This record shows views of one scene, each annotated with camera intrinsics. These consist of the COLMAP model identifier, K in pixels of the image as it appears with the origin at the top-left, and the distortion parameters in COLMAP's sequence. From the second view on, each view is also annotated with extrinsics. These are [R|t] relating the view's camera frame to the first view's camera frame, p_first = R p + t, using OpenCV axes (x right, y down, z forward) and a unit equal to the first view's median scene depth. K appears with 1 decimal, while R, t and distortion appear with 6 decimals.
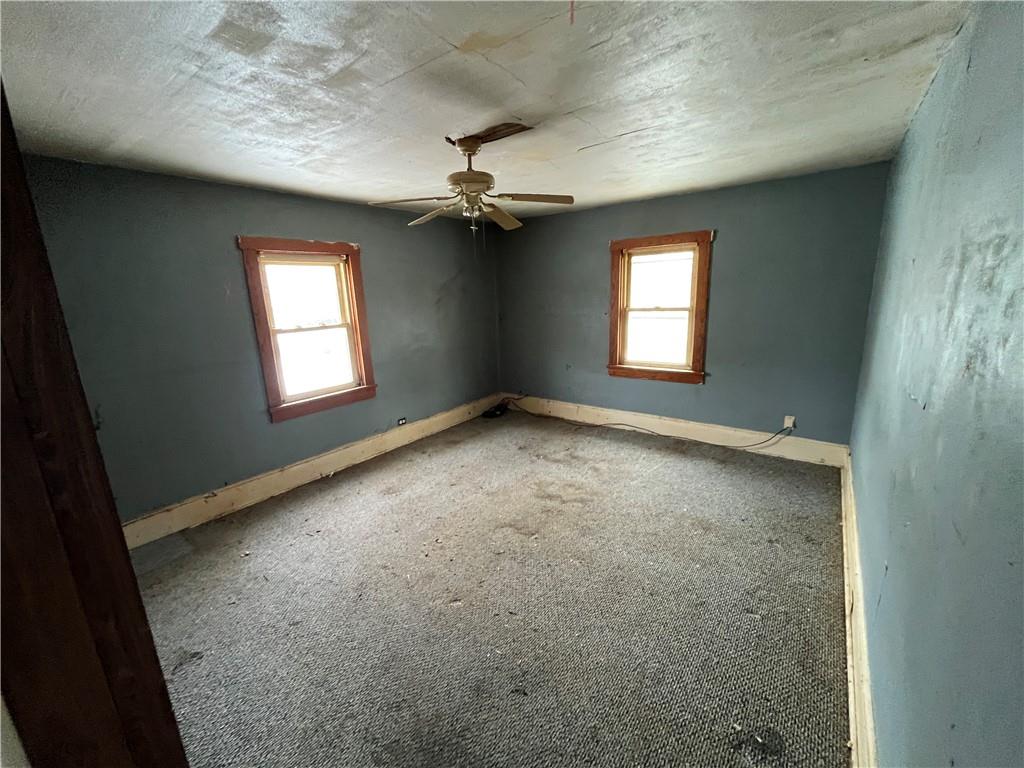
lens RADIAL K [[414.9, 0, 509.9], [0, 414.9, 384.5], [0, 0, 1]] dist [-0.001654, -0.000478]
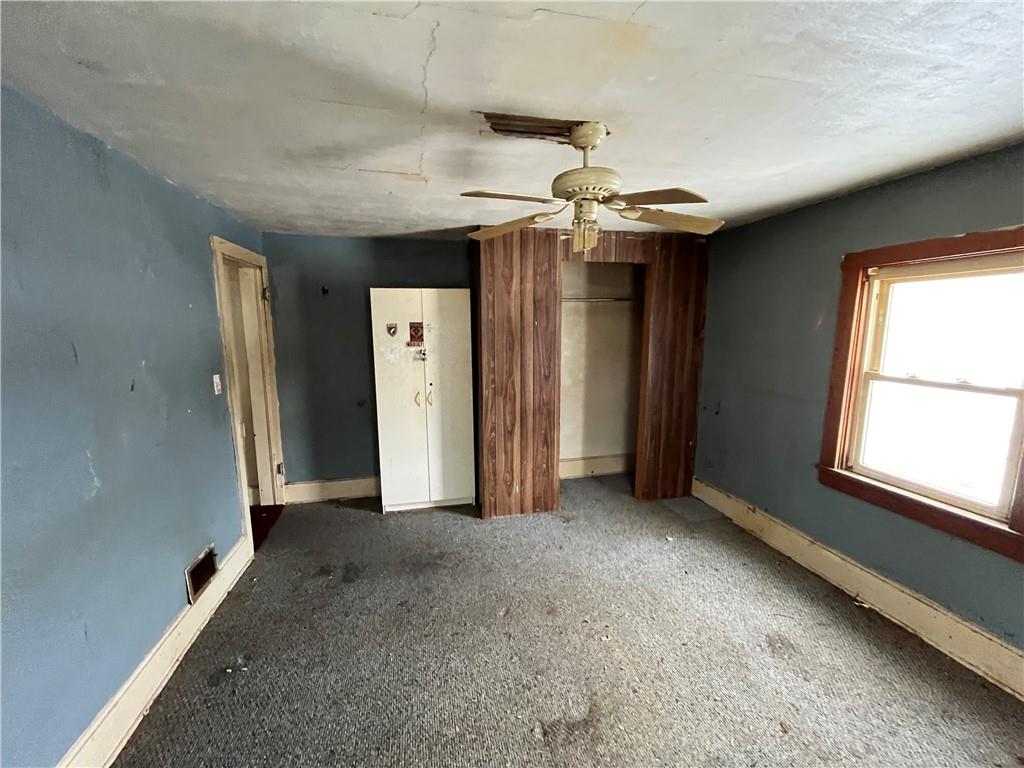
lens RADIAL K [[414.9, 0, 509.9], [0, 414.9, 384.5], [0, 0, 1]] dist [-0.001654, -0.000478]
pose [[-0.642278, 0.151072, -0.751436, 0.419215], [-0.144992, 0.938735, 0.312657, -0.270079], [0.752633, 0.309765, -0.581025, 1.037033]]
